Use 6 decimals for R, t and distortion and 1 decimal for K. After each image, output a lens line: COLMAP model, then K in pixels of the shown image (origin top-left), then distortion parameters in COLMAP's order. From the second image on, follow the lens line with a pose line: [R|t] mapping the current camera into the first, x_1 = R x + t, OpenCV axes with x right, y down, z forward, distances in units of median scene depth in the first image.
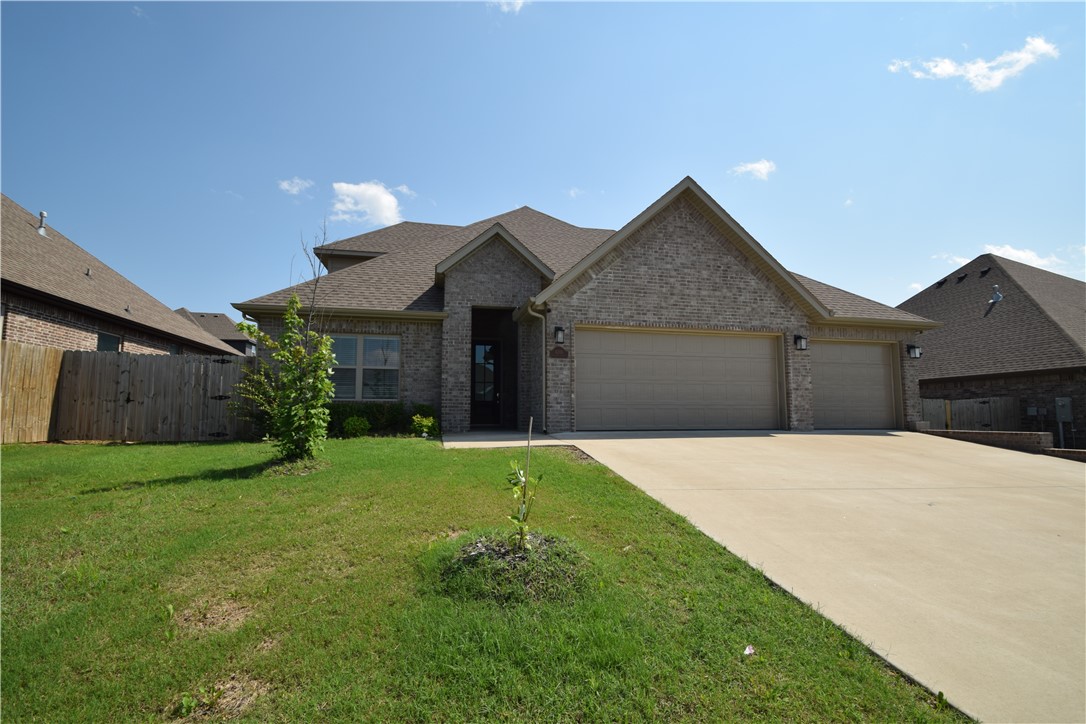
lens RADIAL K [[482.4, 0, 539.9], [0, 482.4, 362.0], [0, 0, 1]] dist [-0.004666, -0.006893]
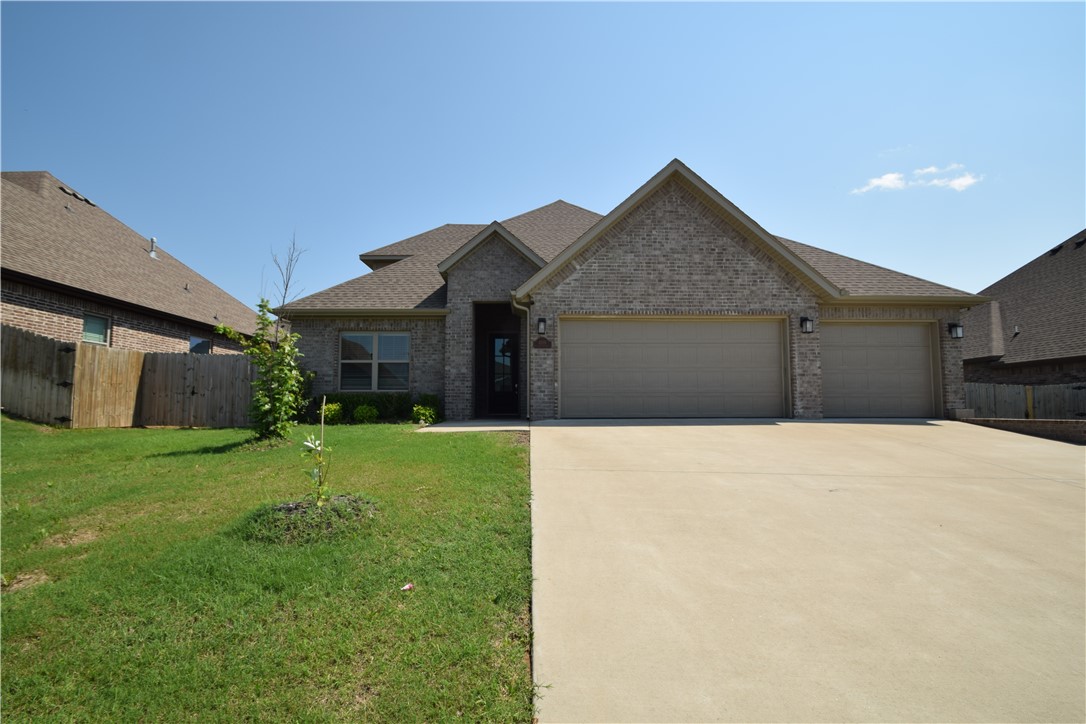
lens RADIAL K [[482.4, 0, 545.8], [0, 482.4, 367.3], [0, 0, 1]] dist [-0.004666, -0.006893]
pose [[0.982592, -0.019173, -0.184787, 0.216690], [0.023632, 0.999480, 0.021954, 0.009154], [0.184270, -0.025939, 0.982533, -0.018140]]
